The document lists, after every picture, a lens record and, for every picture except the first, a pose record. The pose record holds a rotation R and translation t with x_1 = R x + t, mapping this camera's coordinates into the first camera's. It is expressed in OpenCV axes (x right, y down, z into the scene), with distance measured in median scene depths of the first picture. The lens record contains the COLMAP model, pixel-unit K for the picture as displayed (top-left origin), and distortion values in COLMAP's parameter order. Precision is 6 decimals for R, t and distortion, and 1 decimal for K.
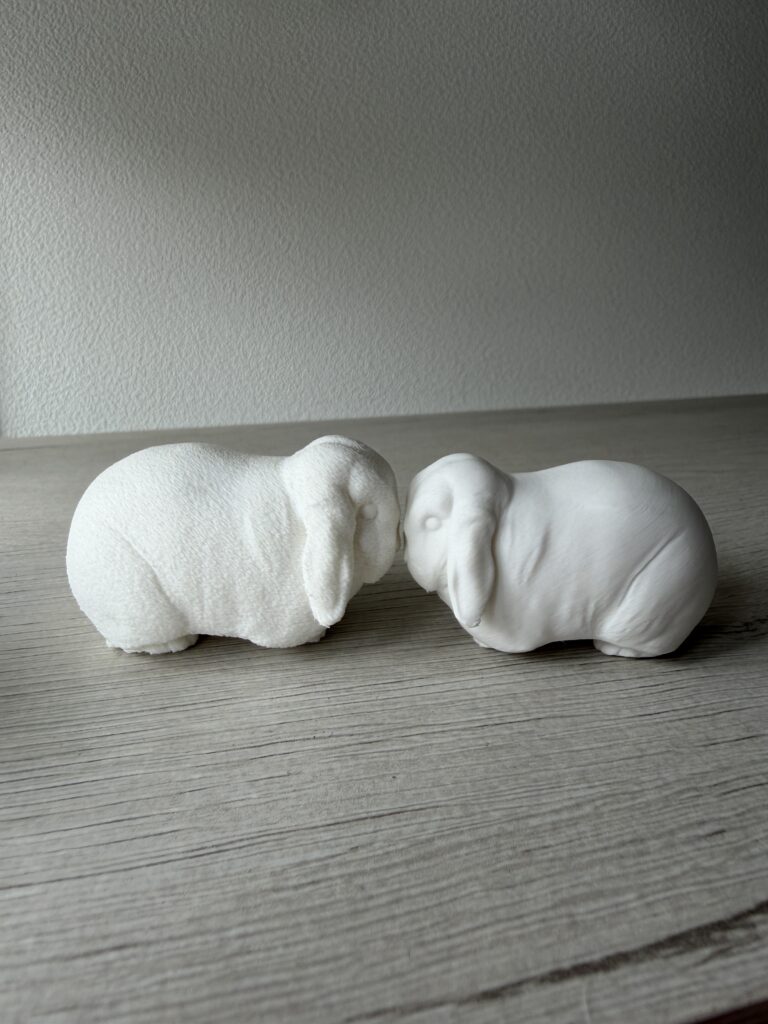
lens RADIAL K [[804.9, 0, 384.0], [0, 804.9, 512.0], [0, 0, 1]] dist [0.015028, -0.002777]
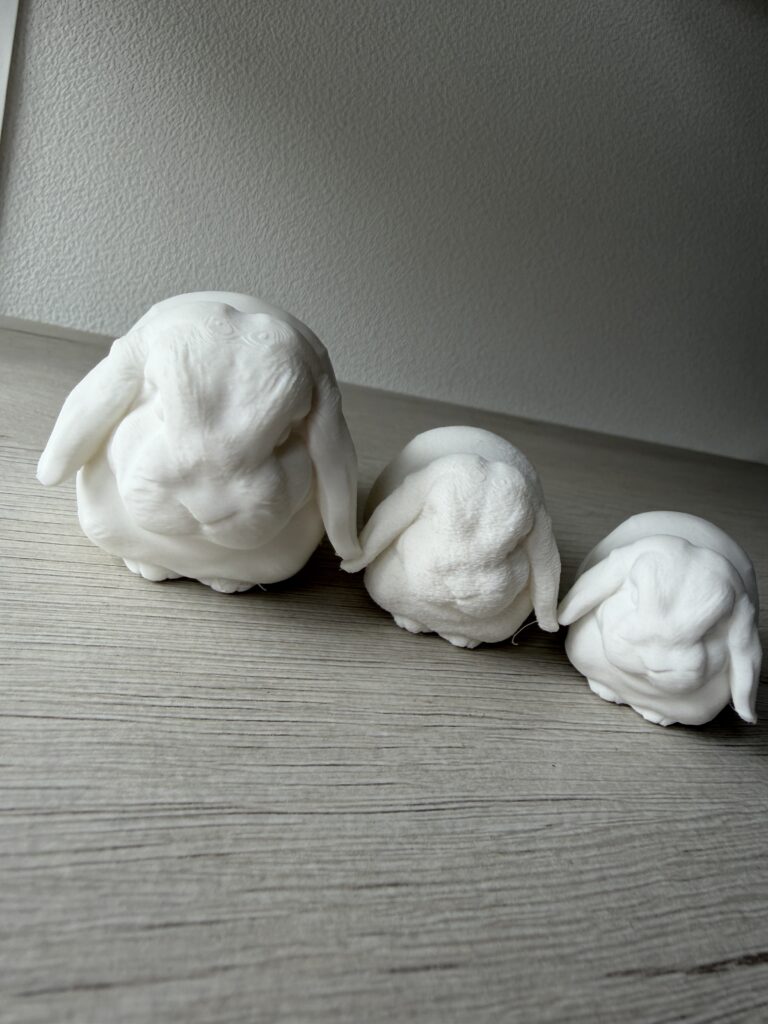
lens RADIAL K [[804.9, 0, 384.0], [0, 804.9, 512.0], [0, 0, 1]] dist [0.015028, -0.002777]
pose [[0.958938, 0.222261, 0.176176, -0.508008], [-0.230896, 0.972520, 0.029867, 0.004872], [-0.164696, -0.069319, 0.983906, -0.048271]]
